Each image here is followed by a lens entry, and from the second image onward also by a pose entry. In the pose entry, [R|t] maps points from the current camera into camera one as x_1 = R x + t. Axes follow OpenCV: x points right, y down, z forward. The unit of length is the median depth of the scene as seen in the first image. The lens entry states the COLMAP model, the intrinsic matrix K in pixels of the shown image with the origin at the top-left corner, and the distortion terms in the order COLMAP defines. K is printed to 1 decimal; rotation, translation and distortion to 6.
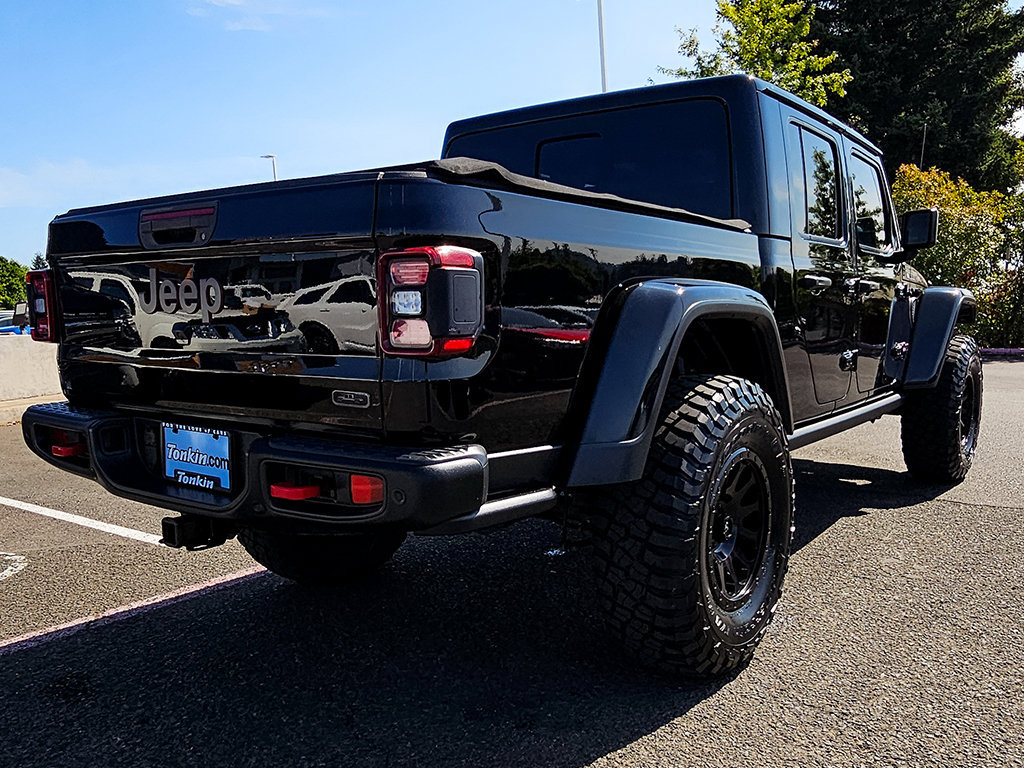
lens RADIAL K [[884.5, 0, 517.7], [0, 884.5, 409.4], [0, 0, 1]] dist [-0.002727, -0.006101]
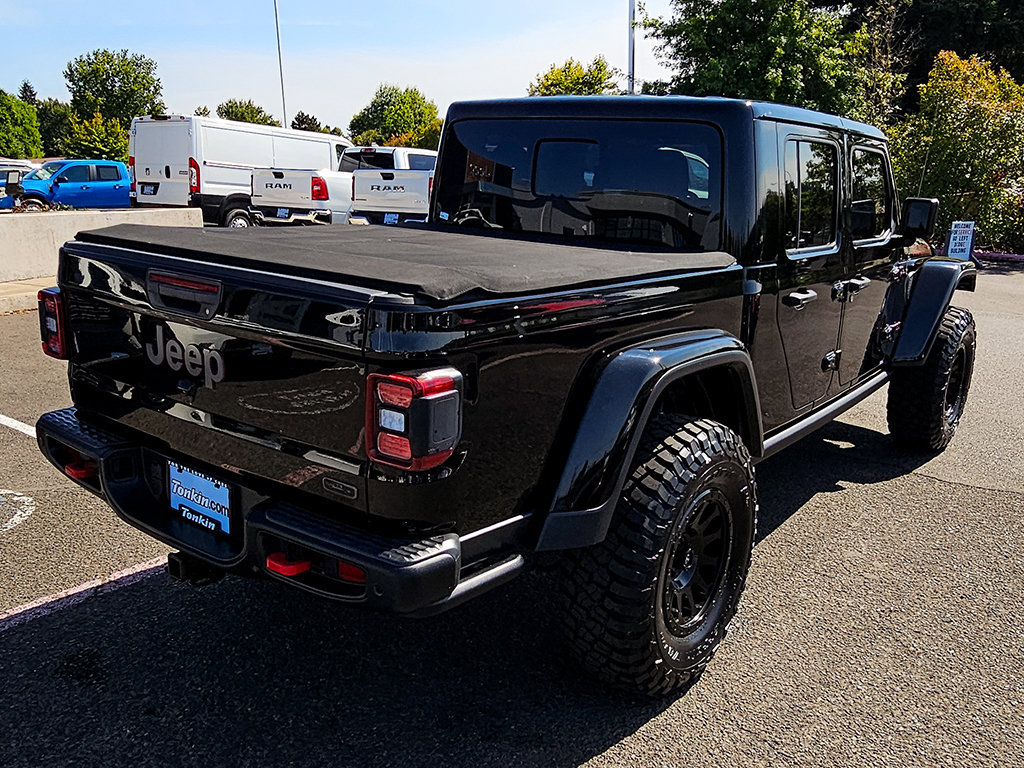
lens RADIAL K [[910.8, 0, 512.0], [0, 910.8, 384.0], [0, 0, 1]] dist [-0.010350, 0.005805]
pose [[0.998809, 0.048337, -0.006606, 0.021222], [-0.047214, 0.991809, 0.118684, -0.216073], [0.012289, -0.118231, 0.992910, -0.085995]]
